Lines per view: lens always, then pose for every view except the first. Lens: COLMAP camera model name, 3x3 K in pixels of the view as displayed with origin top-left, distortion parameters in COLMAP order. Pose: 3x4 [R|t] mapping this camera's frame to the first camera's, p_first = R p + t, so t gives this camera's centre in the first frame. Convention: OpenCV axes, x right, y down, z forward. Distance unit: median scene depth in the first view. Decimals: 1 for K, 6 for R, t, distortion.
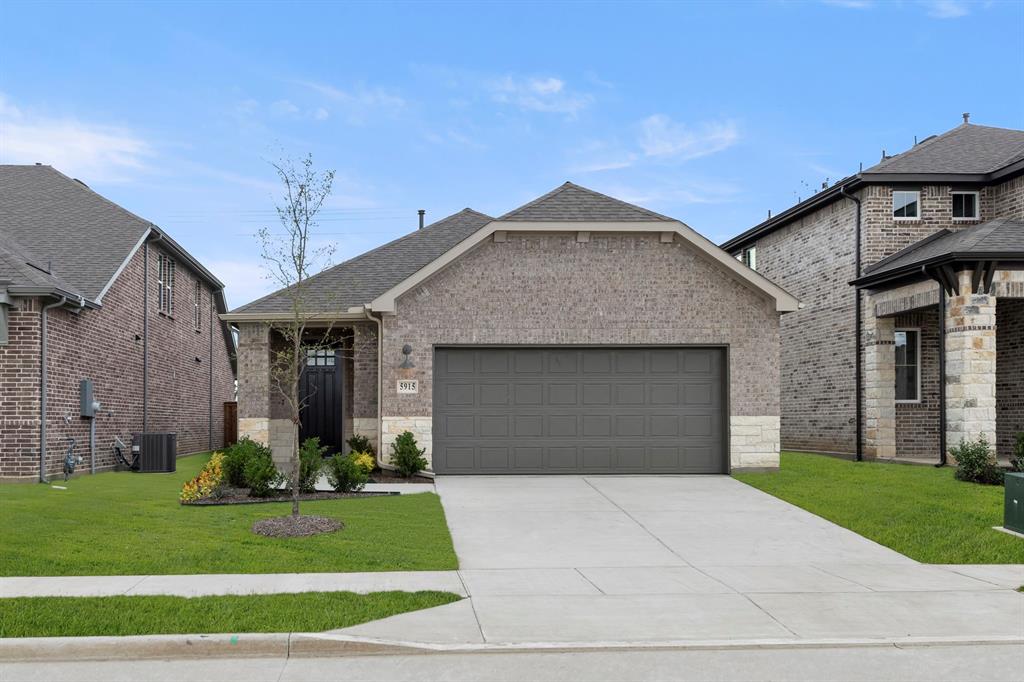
lens RADIAL K [[827.4, 0, 512.2], [0, 827.4, 342.0], [0, 0, 1]] dist [0.015105, -0.001824]
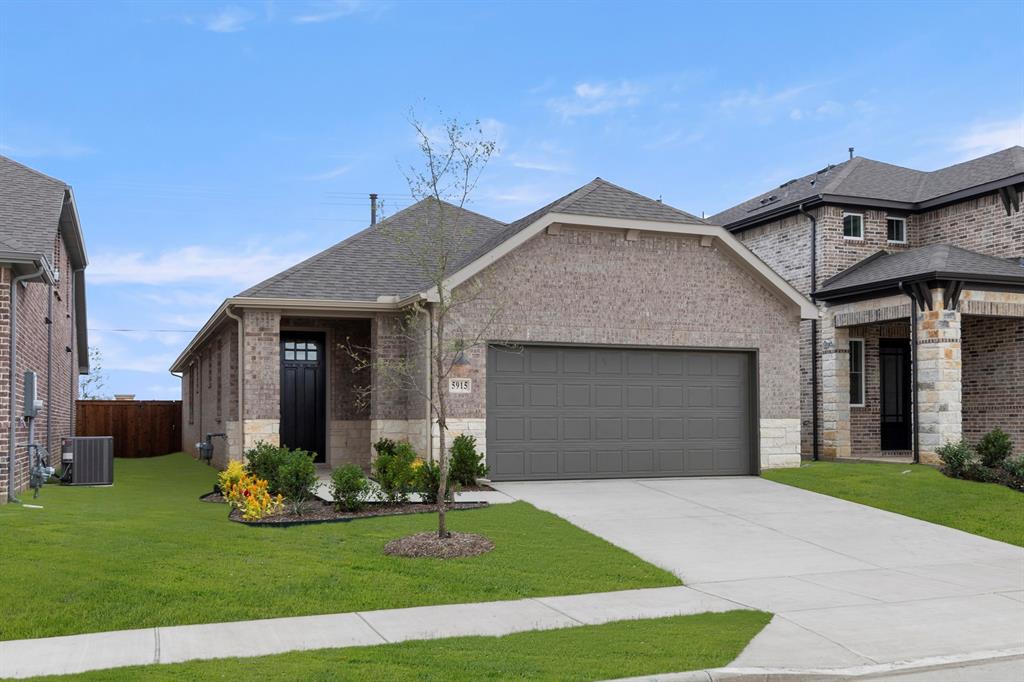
lens RADIAL K [[827.4, 0, 511.9], [0, 827.4, 340.2], [0, 0, 1]] dist [0.015105, -0.001824]
pose [[0.956230, 0.030334, 0.291040, -0.330117], [-0.029339, 0.999539, -0.007781, 0.008964], [-0.291142, -0.001099, 0.956679, 0.105139]]
